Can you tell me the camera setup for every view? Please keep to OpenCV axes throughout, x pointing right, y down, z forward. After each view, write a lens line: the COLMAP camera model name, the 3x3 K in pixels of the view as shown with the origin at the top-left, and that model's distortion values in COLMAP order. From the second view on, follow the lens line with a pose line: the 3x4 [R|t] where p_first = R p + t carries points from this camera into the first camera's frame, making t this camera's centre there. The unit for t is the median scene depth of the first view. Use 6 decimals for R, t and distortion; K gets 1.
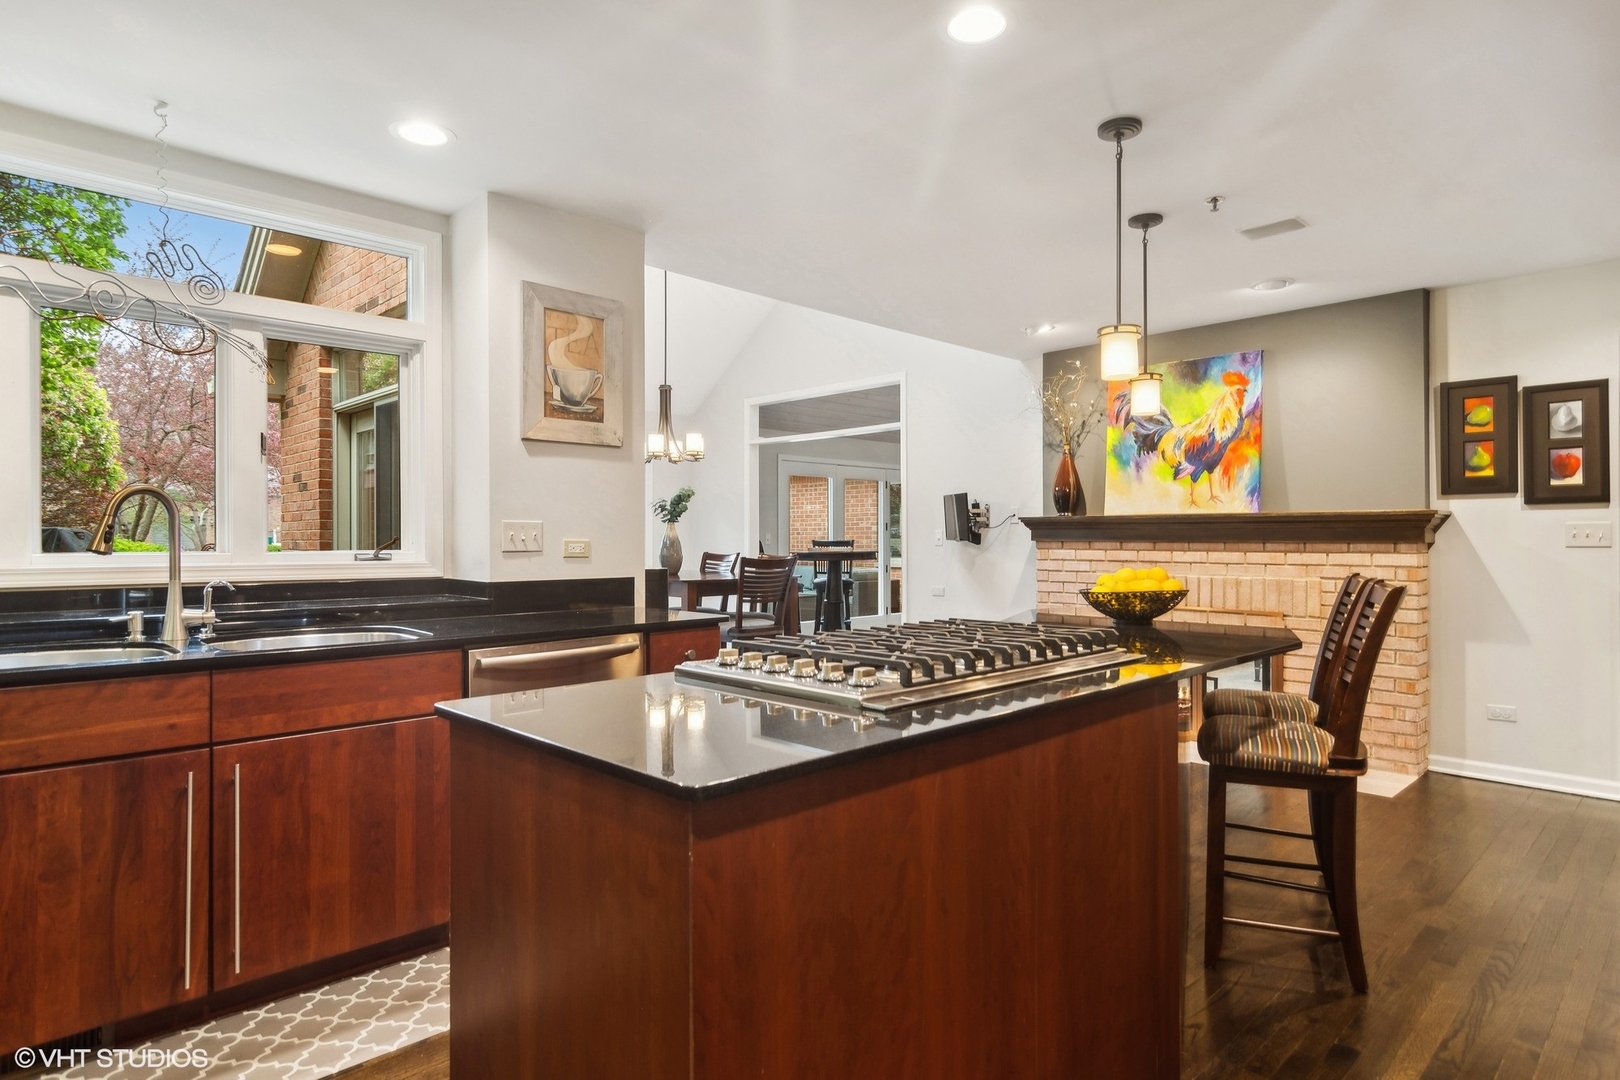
lens RADIAL K [[896.2, 0, 809.7], [0, 896.2, 558.2], [0, 0, 1]] dist [0.000973, 0.001461]
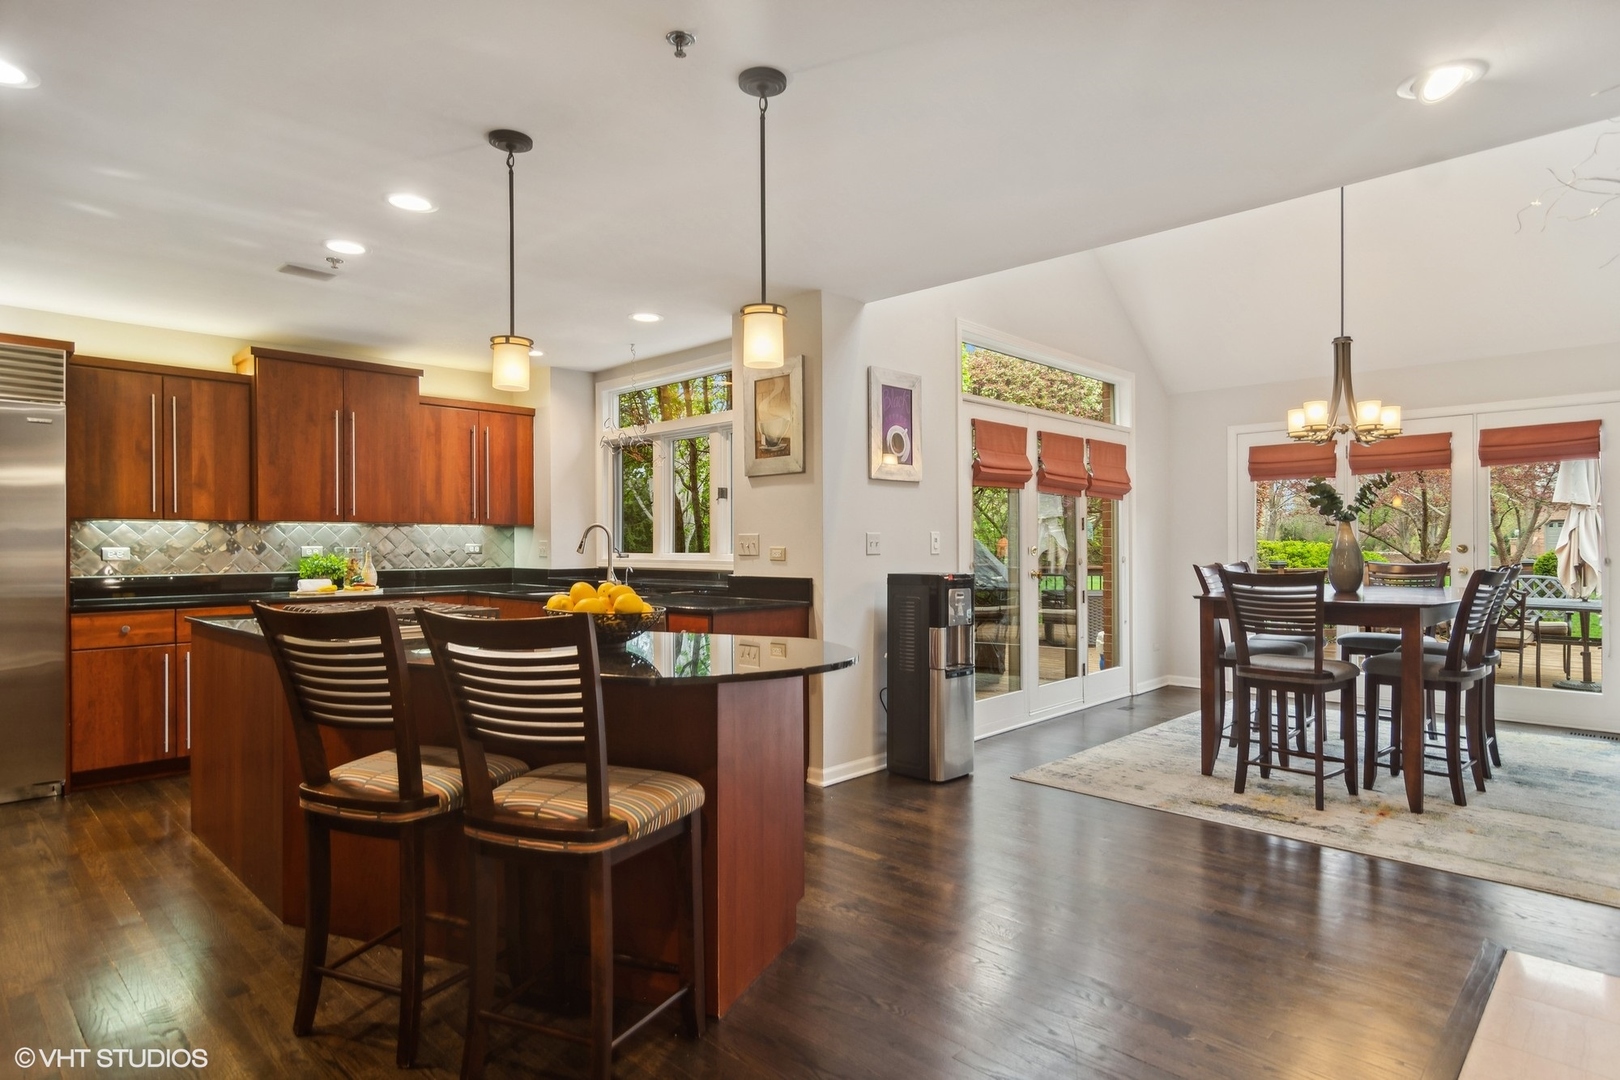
lens RADIAL K [[892.7, 0, 814.3], [0, 892.7, 551.6], [0, 0, 1]] dist [0.001465, 0.000439]
pose [[0.039803, 0.007867, -0.999177, 0.694783], [-0.017779, 0.999816, 0.007164, -0.015519], [0.999049, 0.017479, 0.039936, 0.653912]]
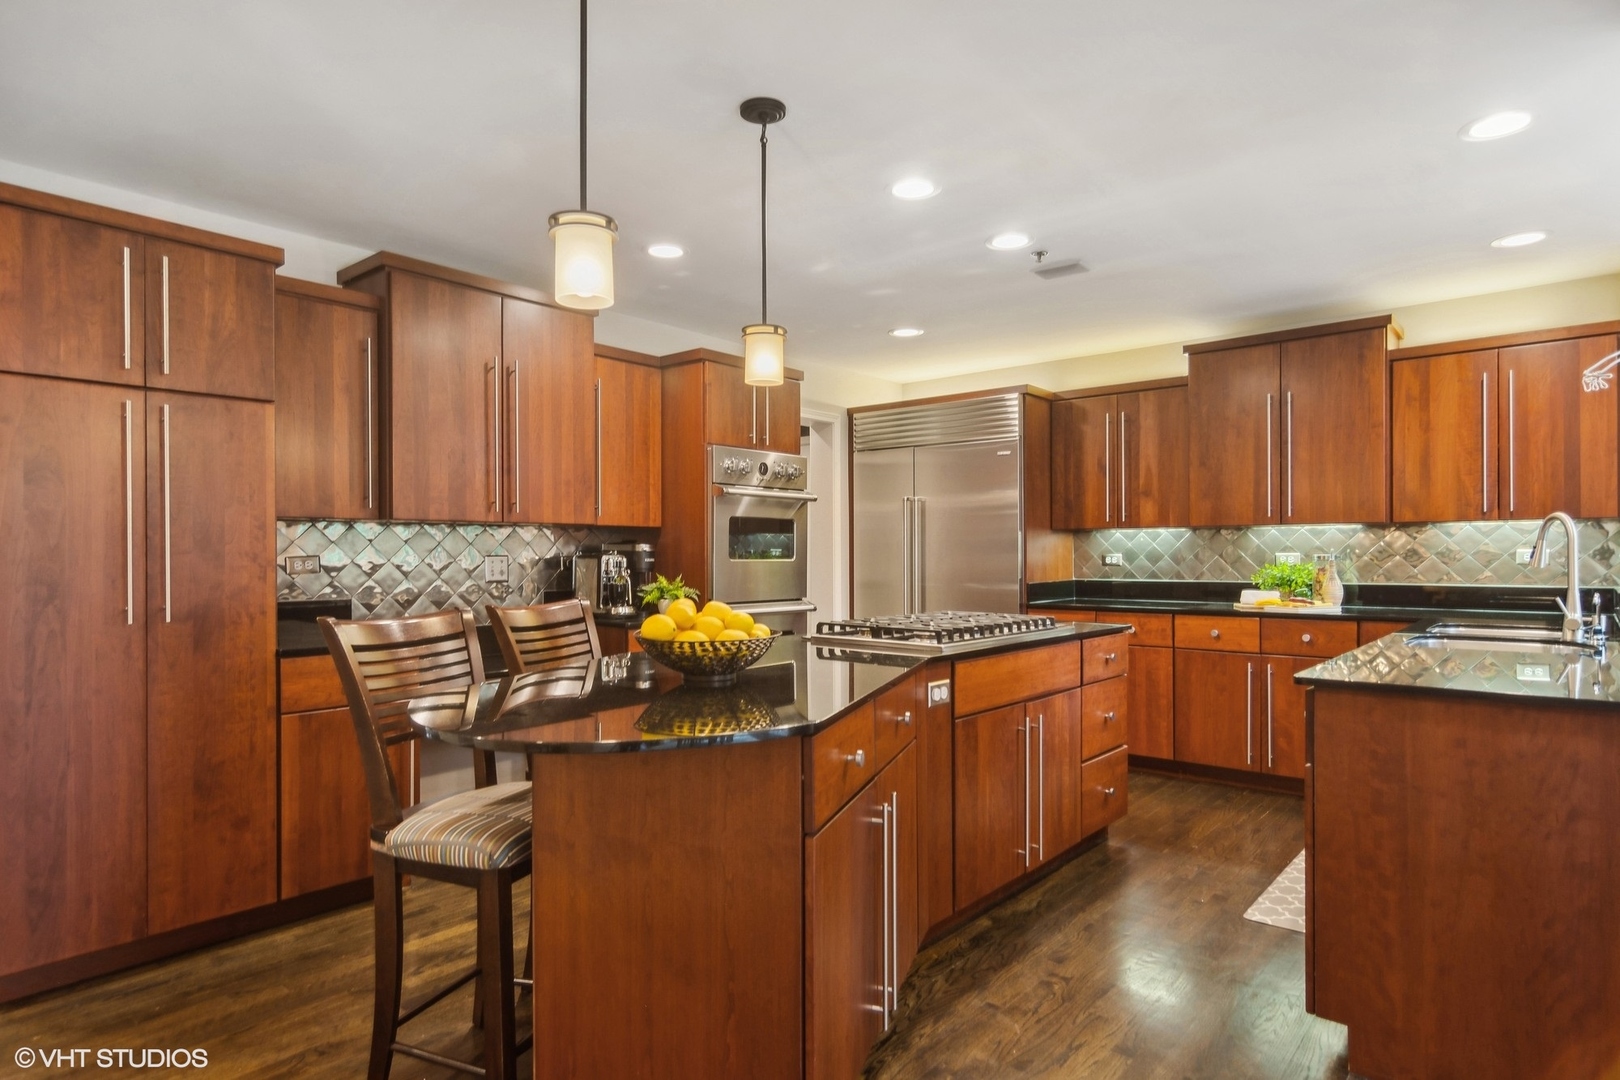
lens RADIAL K [[896.2, 0, 809.7], [0, 896.2, 558.2], [0, 0, 1]] dist [0.000973, 0.001461]
pose [[-0.995846, 0.003654, -0.090978, 0.188073], [0.001154, 0.999621, 0.027518, -0.024208], [0.091044, 0.027298, -0.995473, 0.975520]]
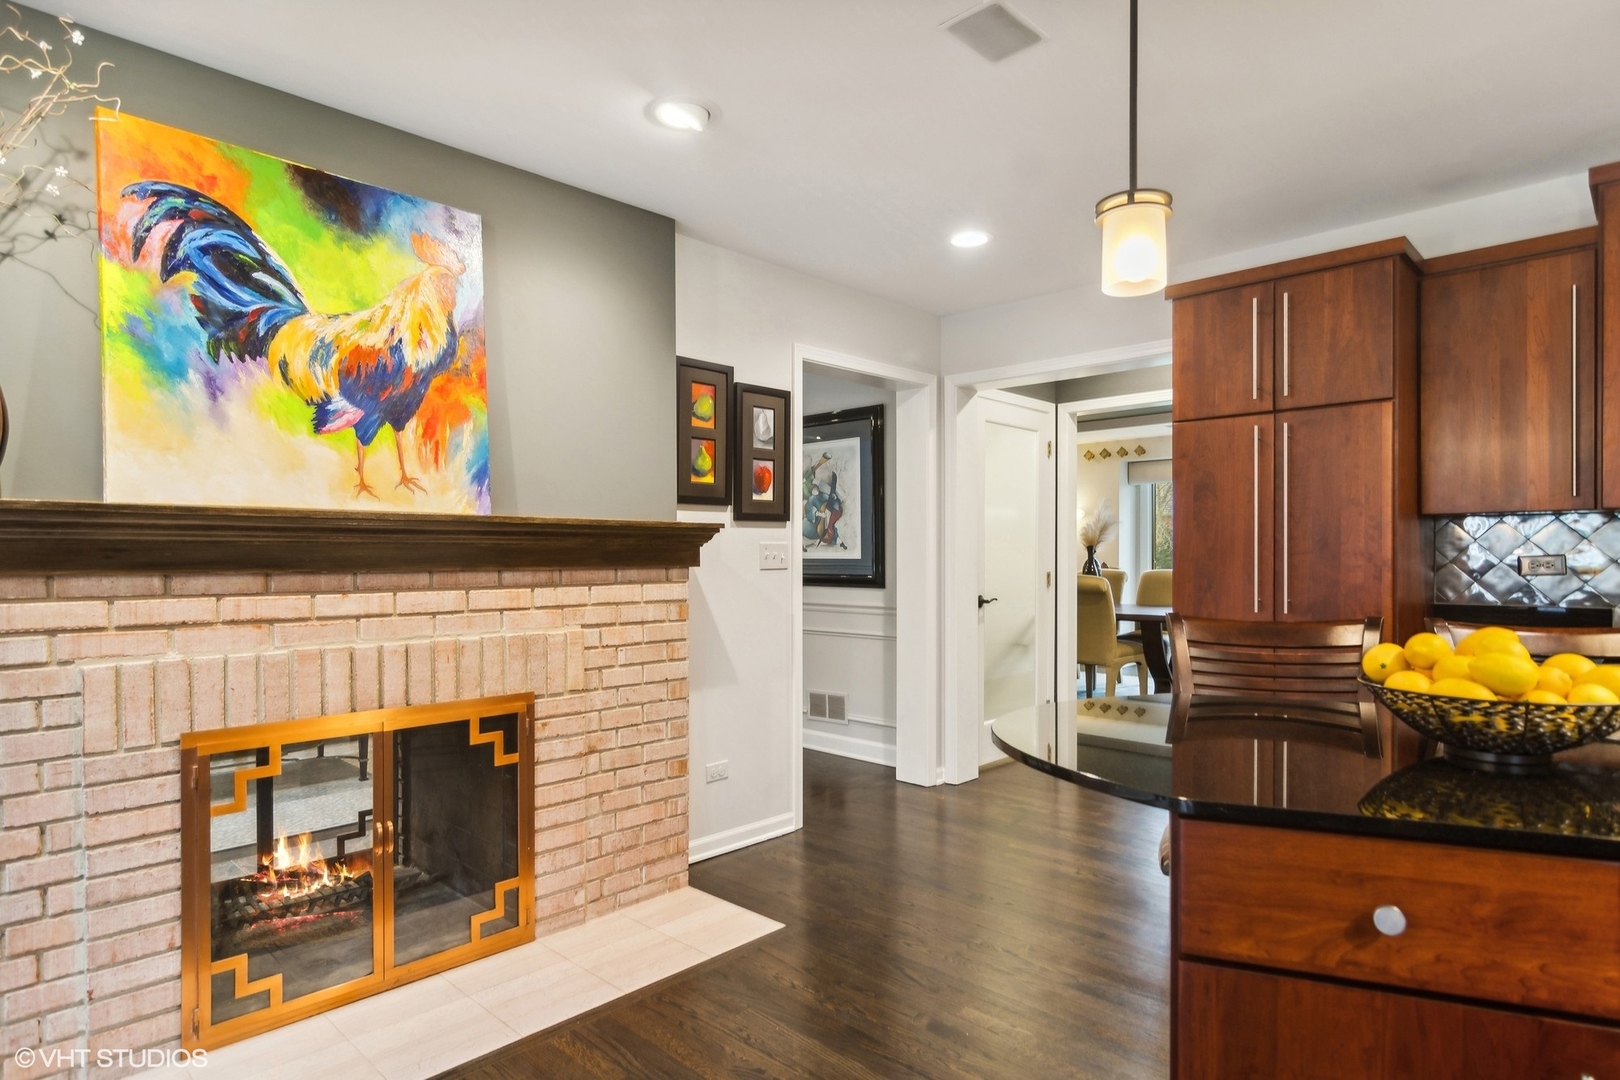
lens RADIAL K [[896.2, 0, 809.7], [0, 896.2, 558.2], [0, 0, 1]] dist [0.000973, 0.001461]
pose [[-0.045558, -0.004381, 0.998952, -0.047136], [0.025946, 0.999648, 0.005567, -0.021530], [-0.998625, 0.026172, -0.045429, 0.779805]]
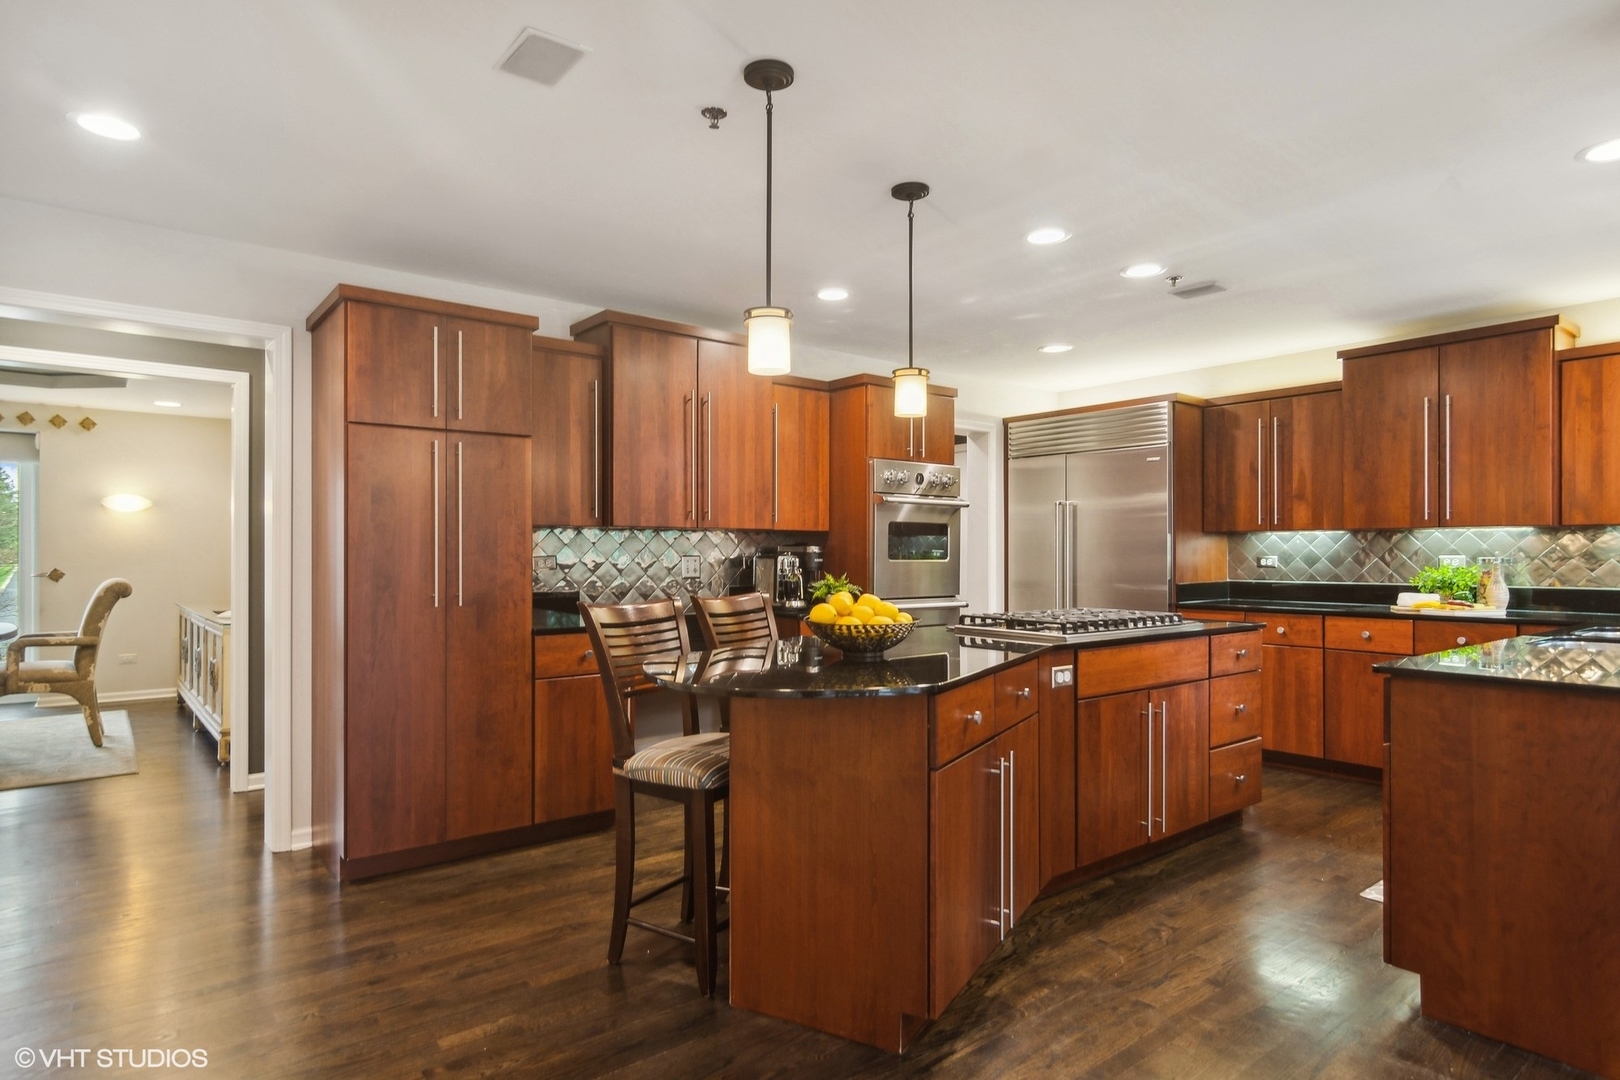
lens RADIAL K [[896.2, 0, 809.7], [0, 896.2, 558.2], [0, 0, 1]] dist [0.000973, 0.001461]
pose [[-0.995156, -0.000295, 0.098310, 0.176766], [0.002425, 0.999618, 0.027549, -0.028043], [-0.098281, 0.027654, -0.994774, 1.076961]]
